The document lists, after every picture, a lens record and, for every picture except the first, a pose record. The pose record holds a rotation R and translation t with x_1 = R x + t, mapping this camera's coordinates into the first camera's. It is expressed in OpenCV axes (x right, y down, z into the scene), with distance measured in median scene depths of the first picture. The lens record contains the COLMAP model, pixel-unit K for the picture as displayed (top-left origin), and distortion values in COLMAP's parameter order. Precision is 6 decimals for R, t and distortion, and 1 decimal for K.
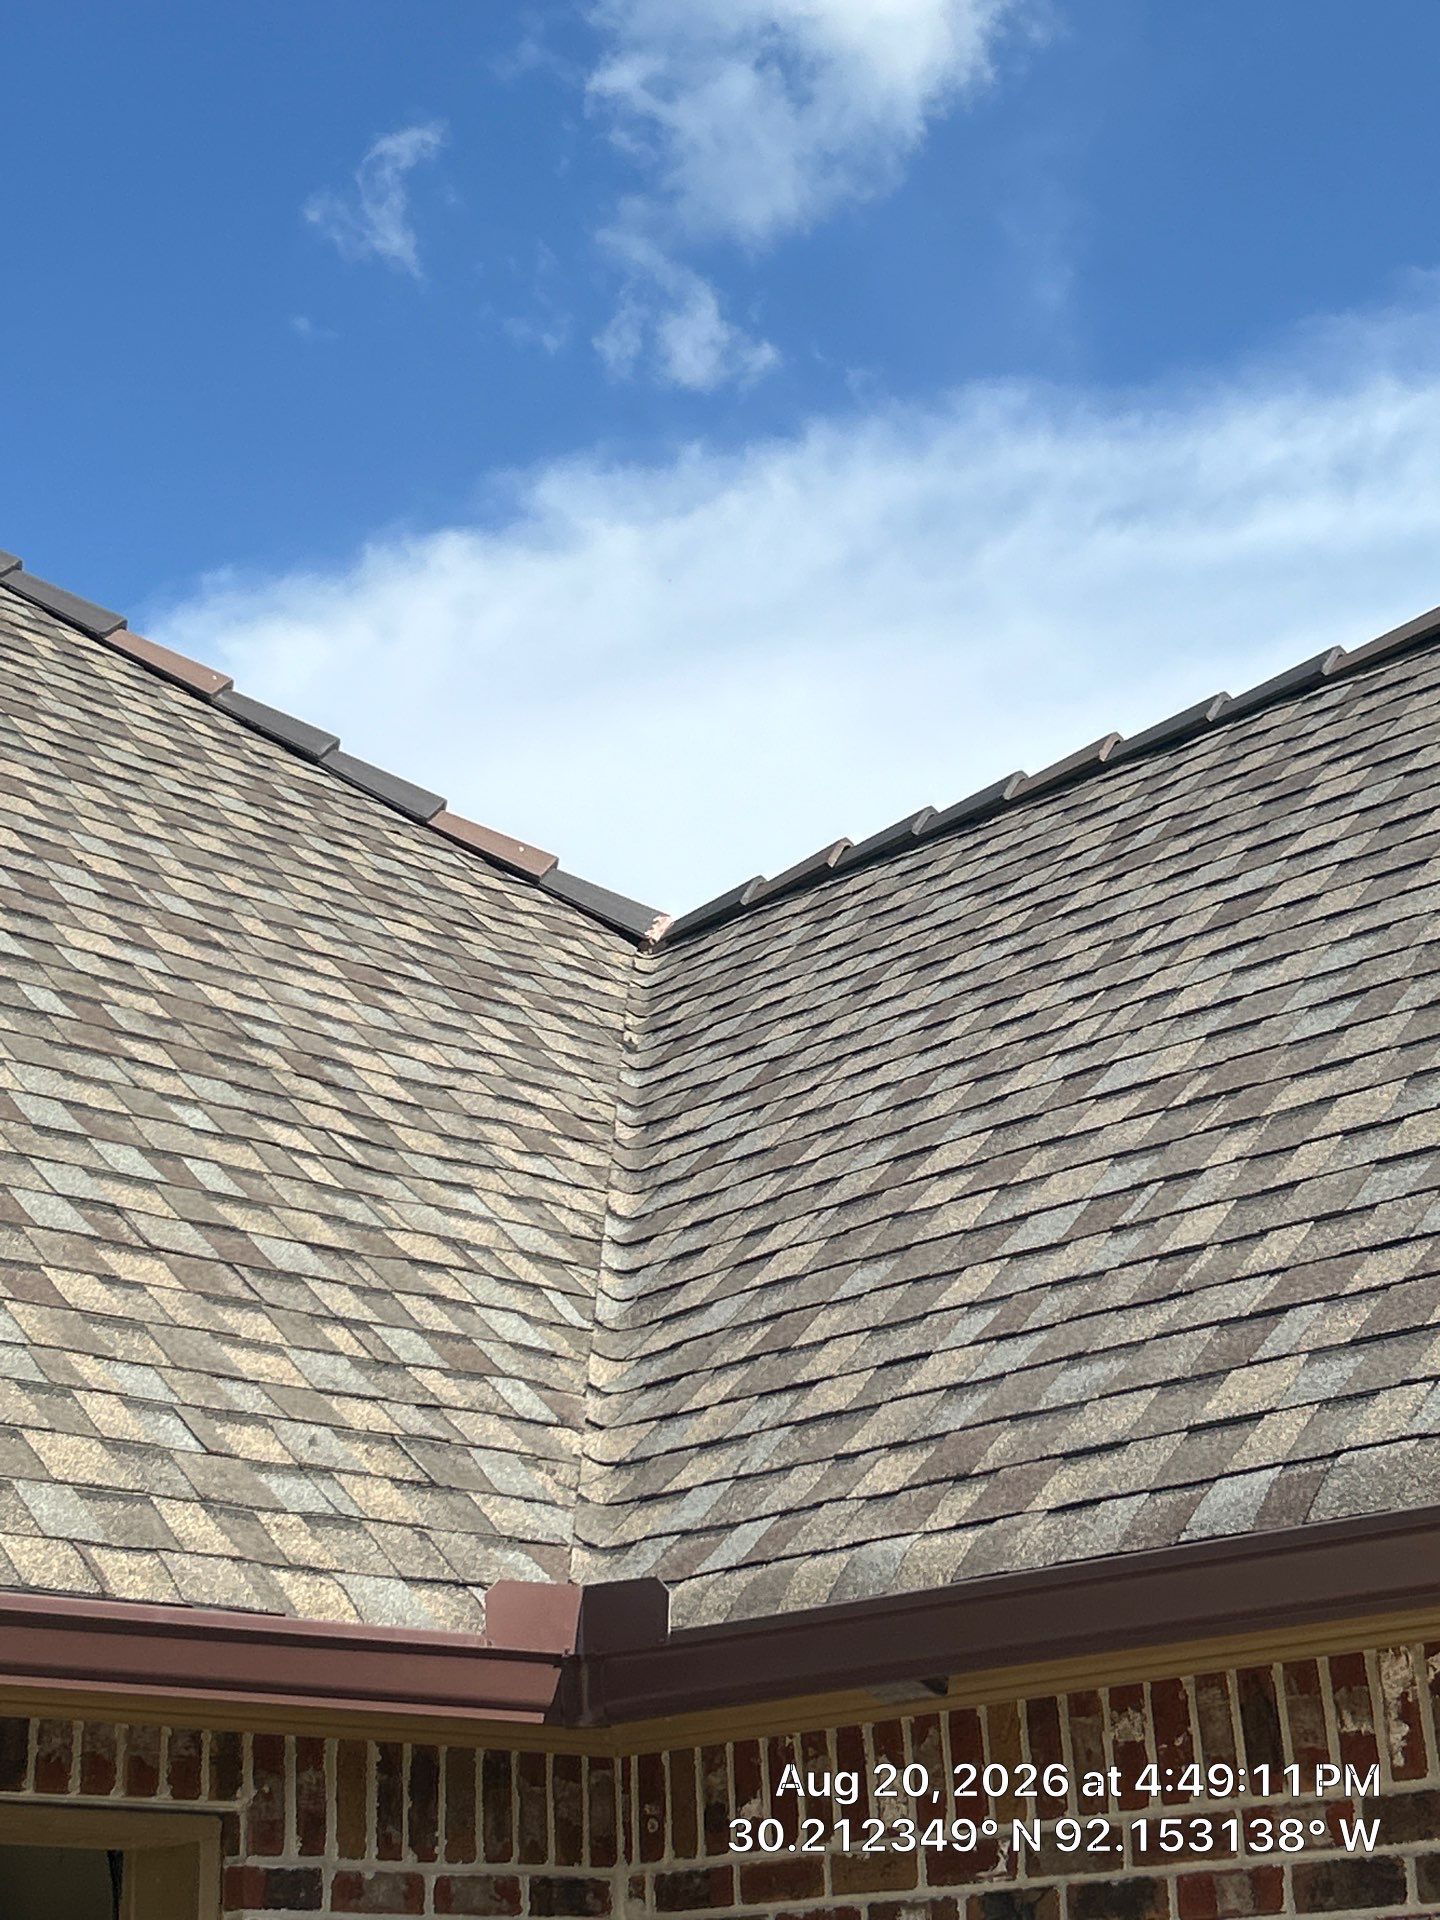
lens RADIAL K [[3229.1, 0, 724.0], [0, 3229.1, 947.9], [0, 0, 1]] dist [0.100032, 0.000000]
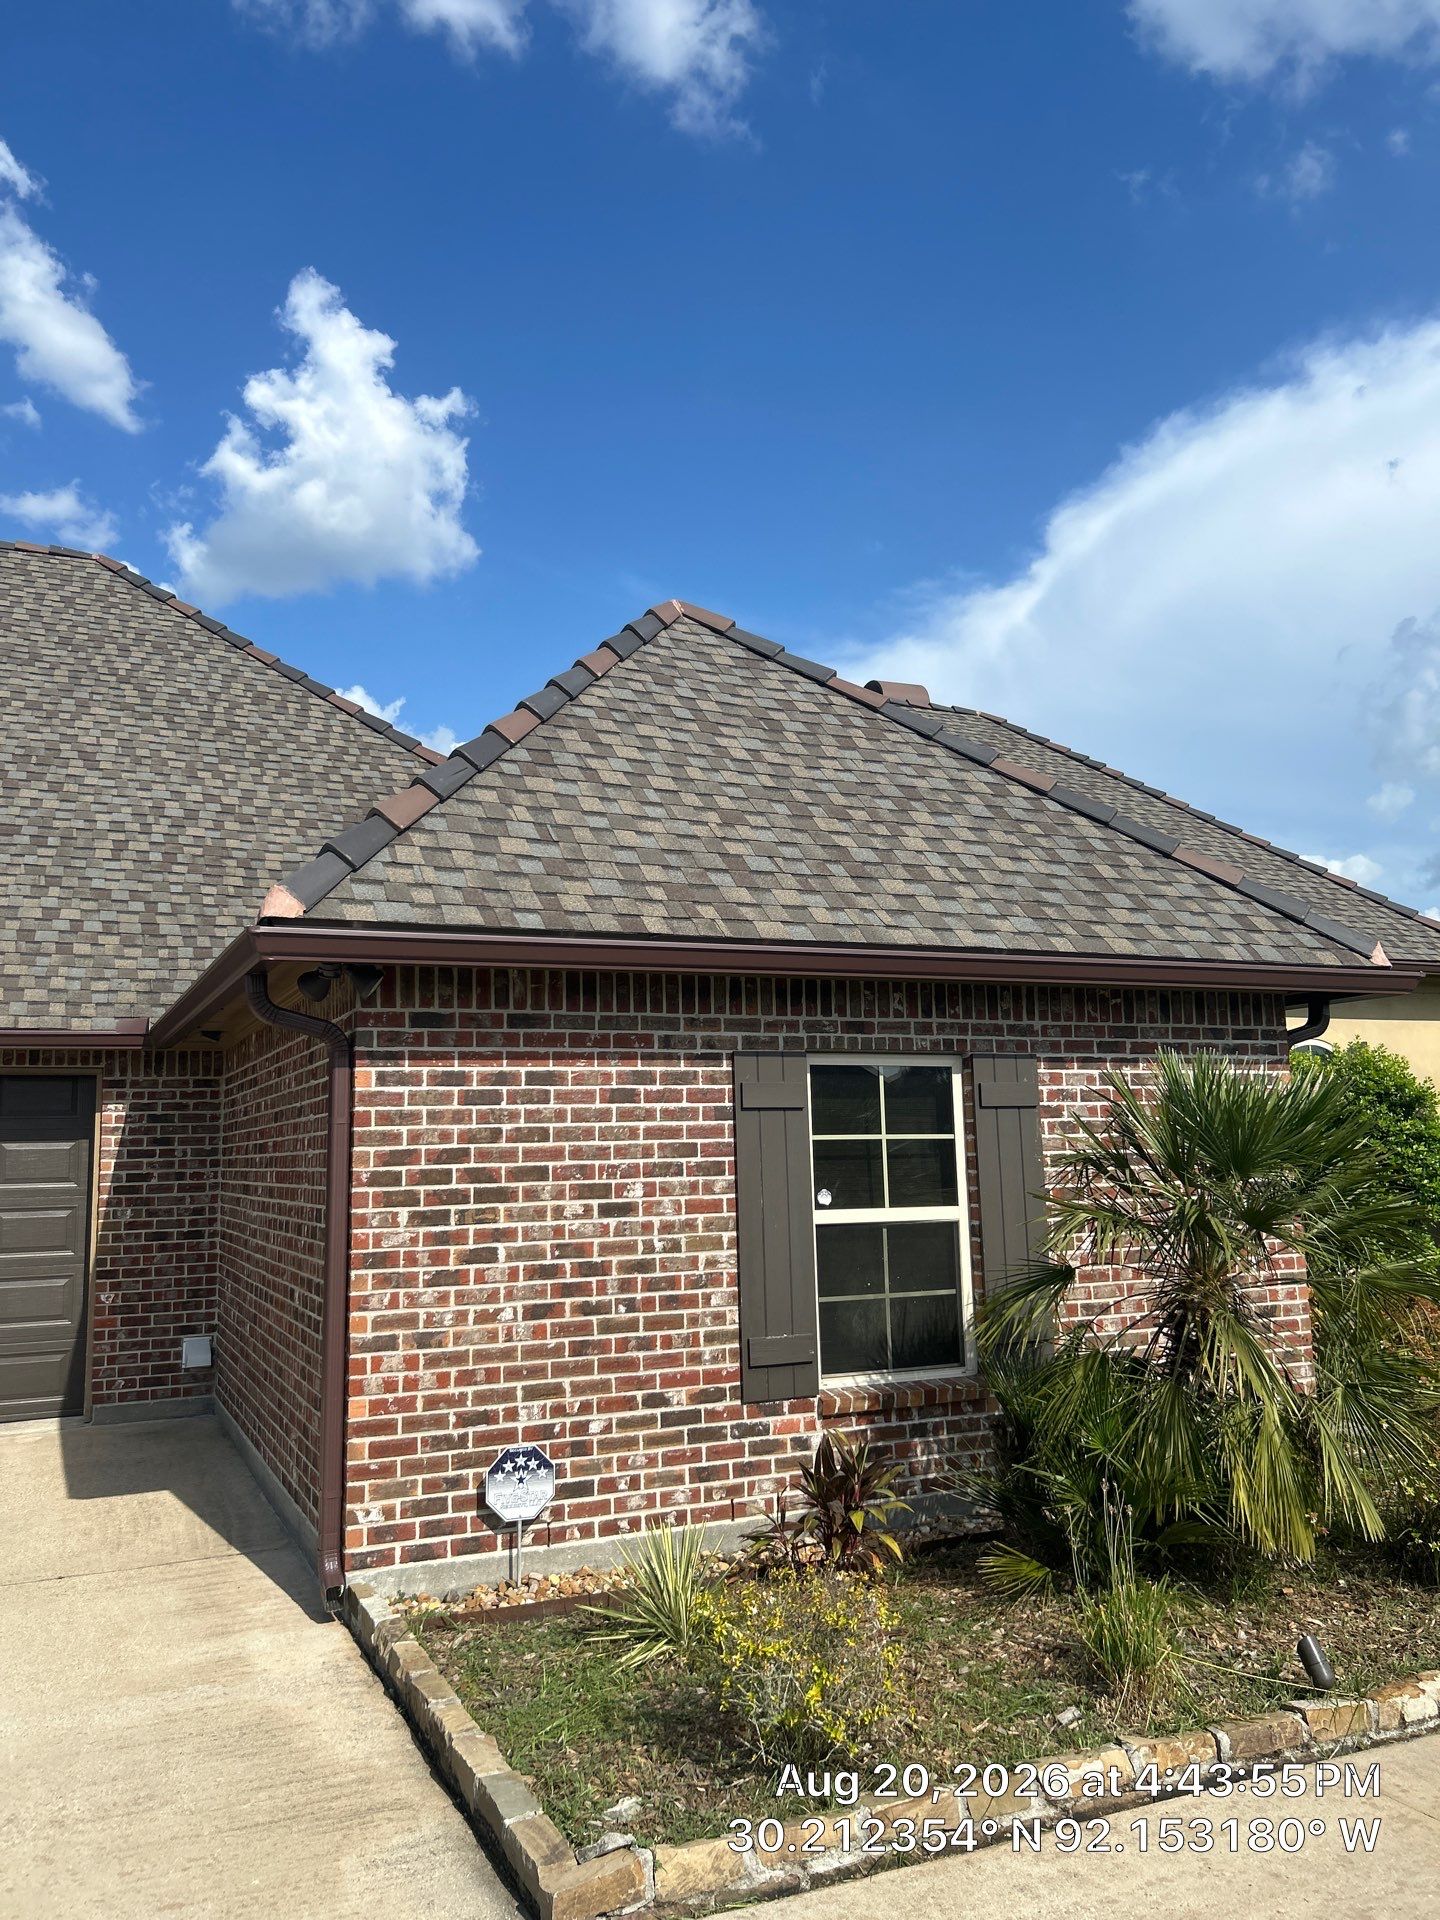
lens RADIAL K [[1429.5, 0, 711.0], [0, 1429.5, 947.7], [0, 0, 1]] dist [0.024347, -0.036708]
pose [[0.943761, -0.031340, -0.329140, 1.223536], [0.104026, 0.973086, 0.205625, -0.198325], [0.313837, -0.228300, 0.921621, -0.476937]]
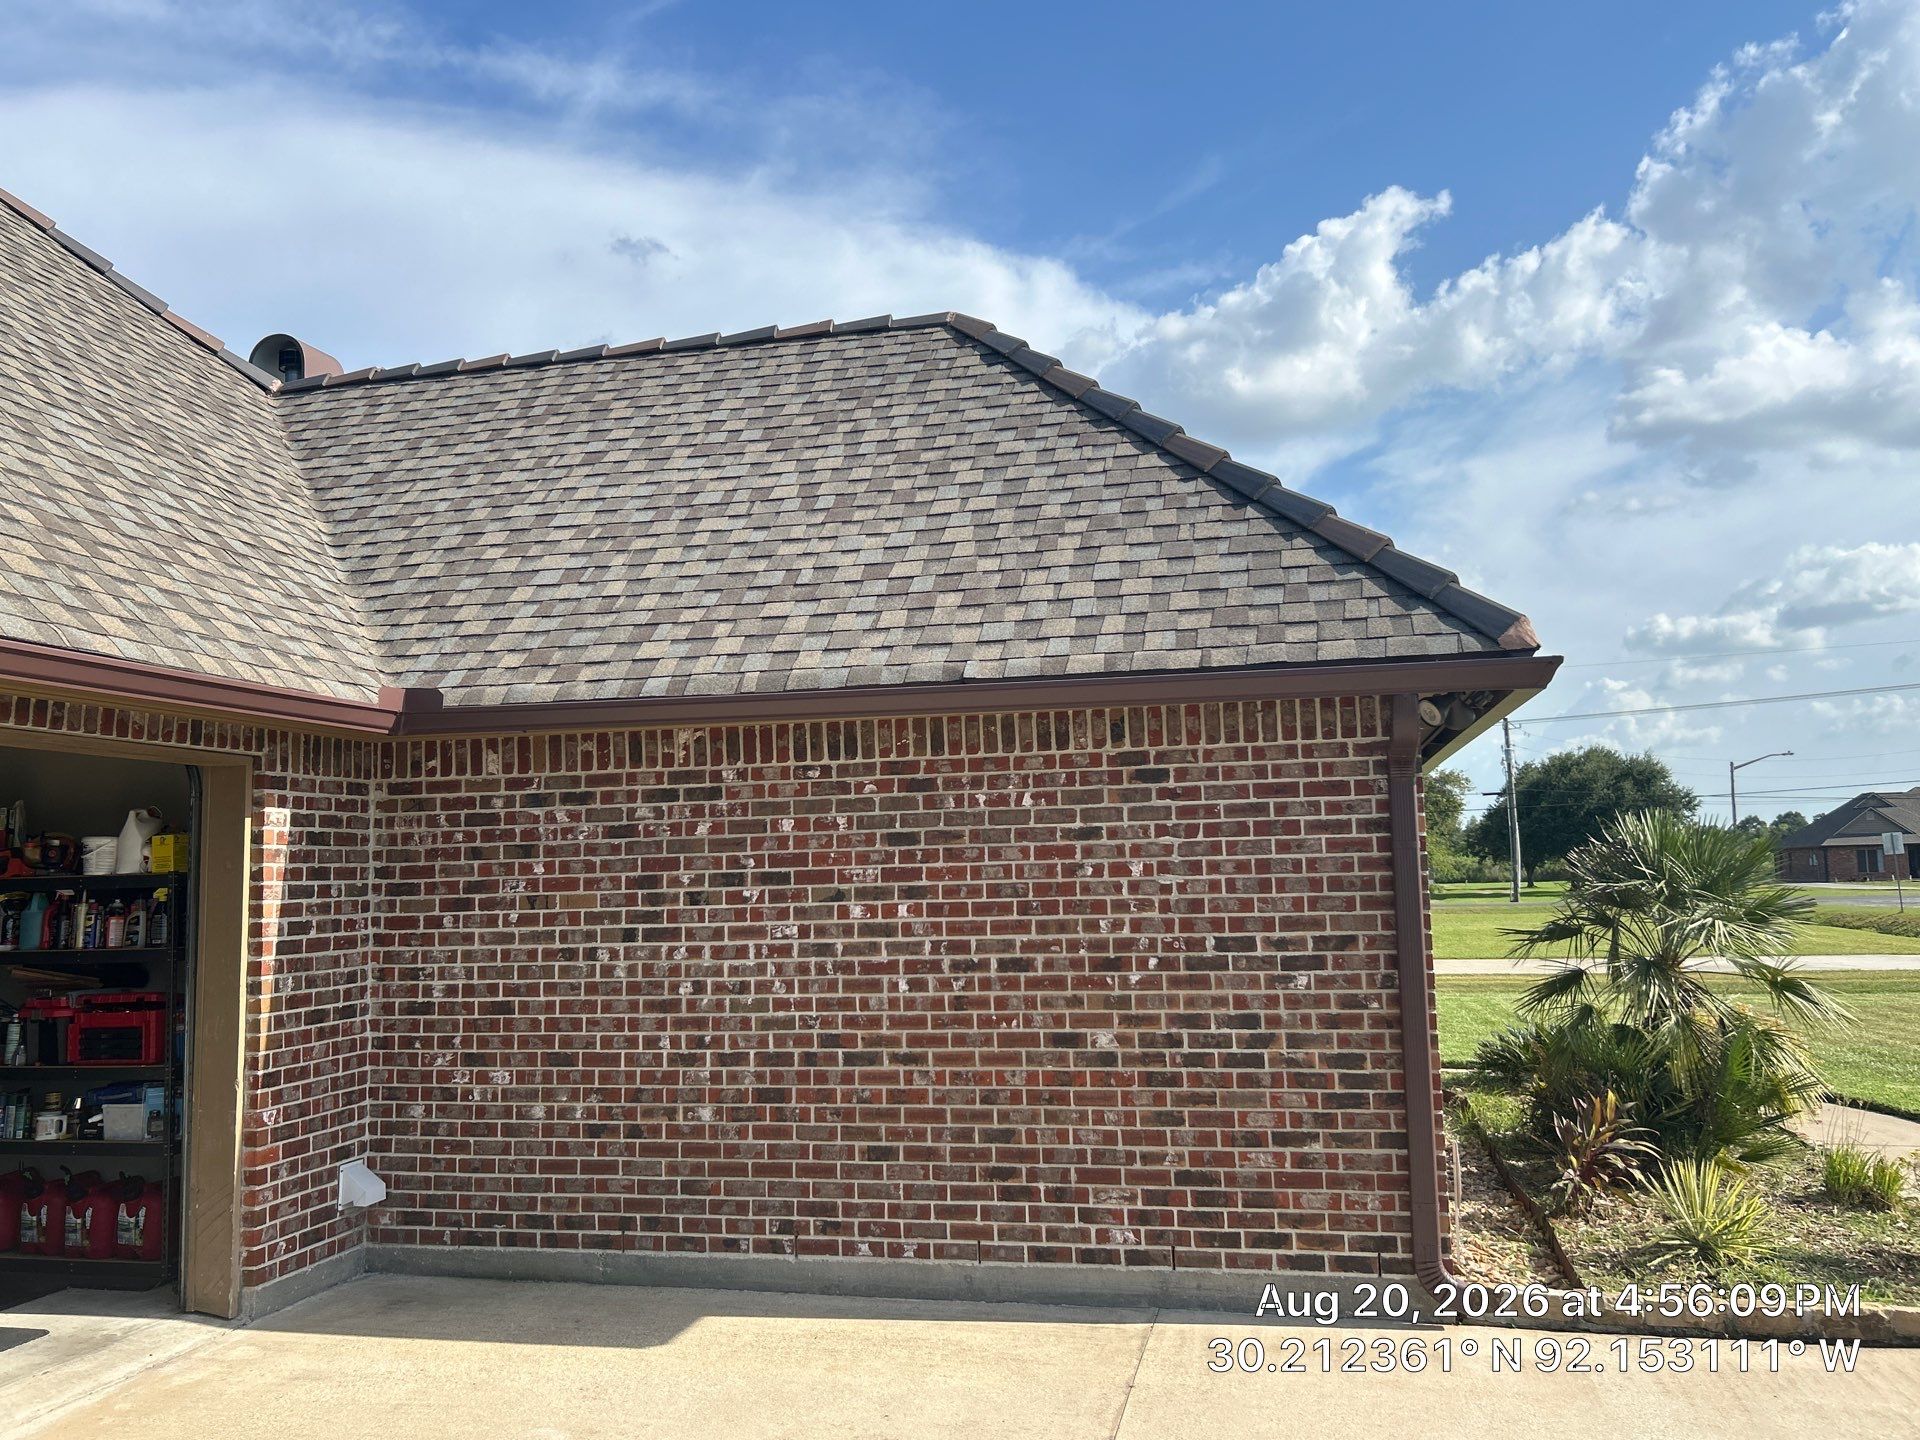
lens RADIAL K [[1510.2, 0, 957.9], [0, 1510.2, 714.0], [0, 0, 1]] dist [0.008088, 0.001856]
pose [[0.835858, 0.067503, 0.544780, -0.345737], [-0.187782, 0.967700, 0.168209, -0.097638], [-0.515829, -0.242899, 0.821535, -0.357173]]
